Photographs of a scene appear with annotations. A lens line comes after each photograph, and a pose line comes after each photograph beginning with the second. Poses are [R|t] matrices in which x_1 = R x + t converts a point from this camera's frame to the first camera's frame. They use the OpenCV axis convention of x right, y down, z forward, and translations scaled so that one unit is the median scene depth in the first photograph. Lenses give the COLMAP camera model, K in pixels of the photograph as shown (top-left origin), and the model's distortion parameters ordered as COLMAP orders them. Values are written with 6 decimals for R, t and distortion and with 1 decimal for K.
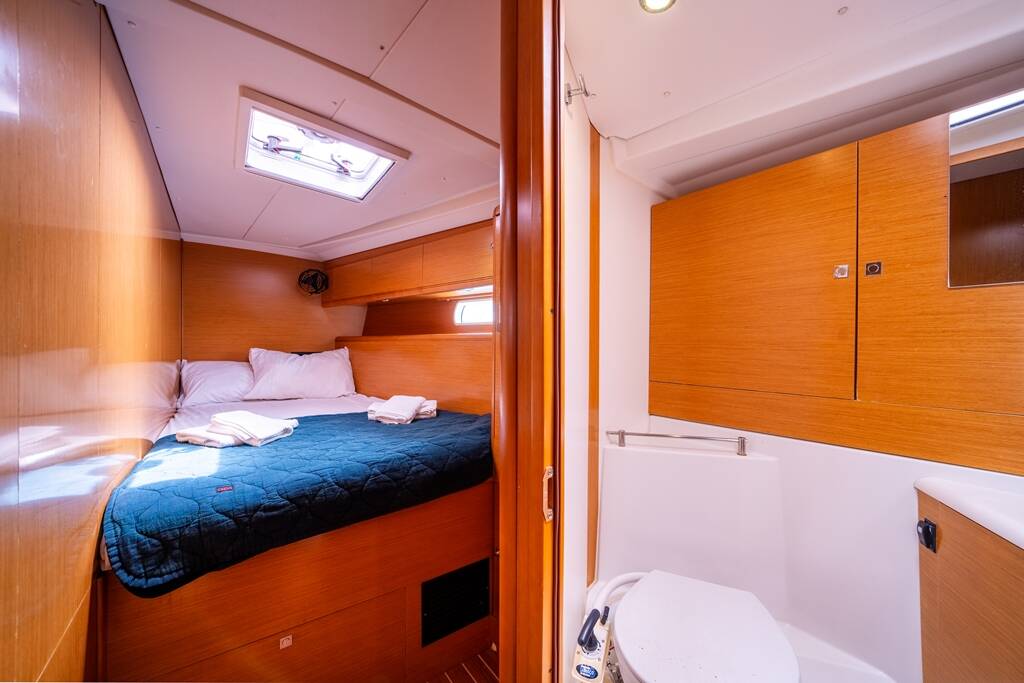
lens RADIAL K [[407.7, 0, 512.0], [0, 407.7, 341.5], [0, 0, 1]] dist [-0.002088, -0.000362]
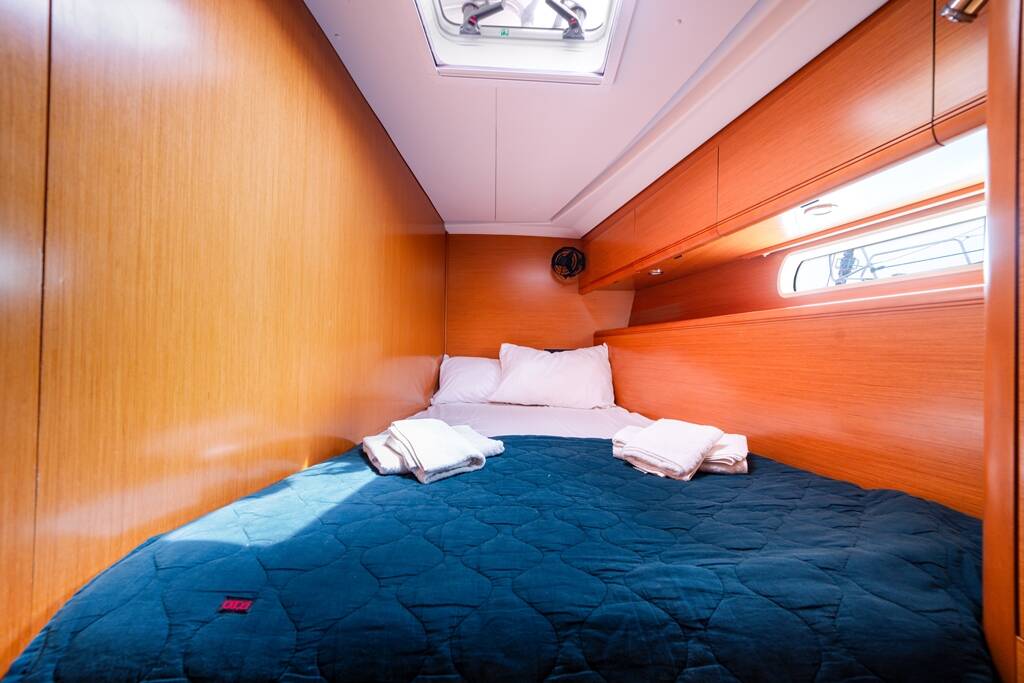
lens RADIAL K [[407.7, 0, 512.0], [0, 407.7, 341.5], [0, 0, 1]] dist [-0.002088, -0.000362]
pose [[0.781414, -0.005342, -0.623990, -0.093434], [-0.010143, 0.999723, -0.021261, 0.038839], [0.623931, 0.022943, 0.781143, 0.407244]]
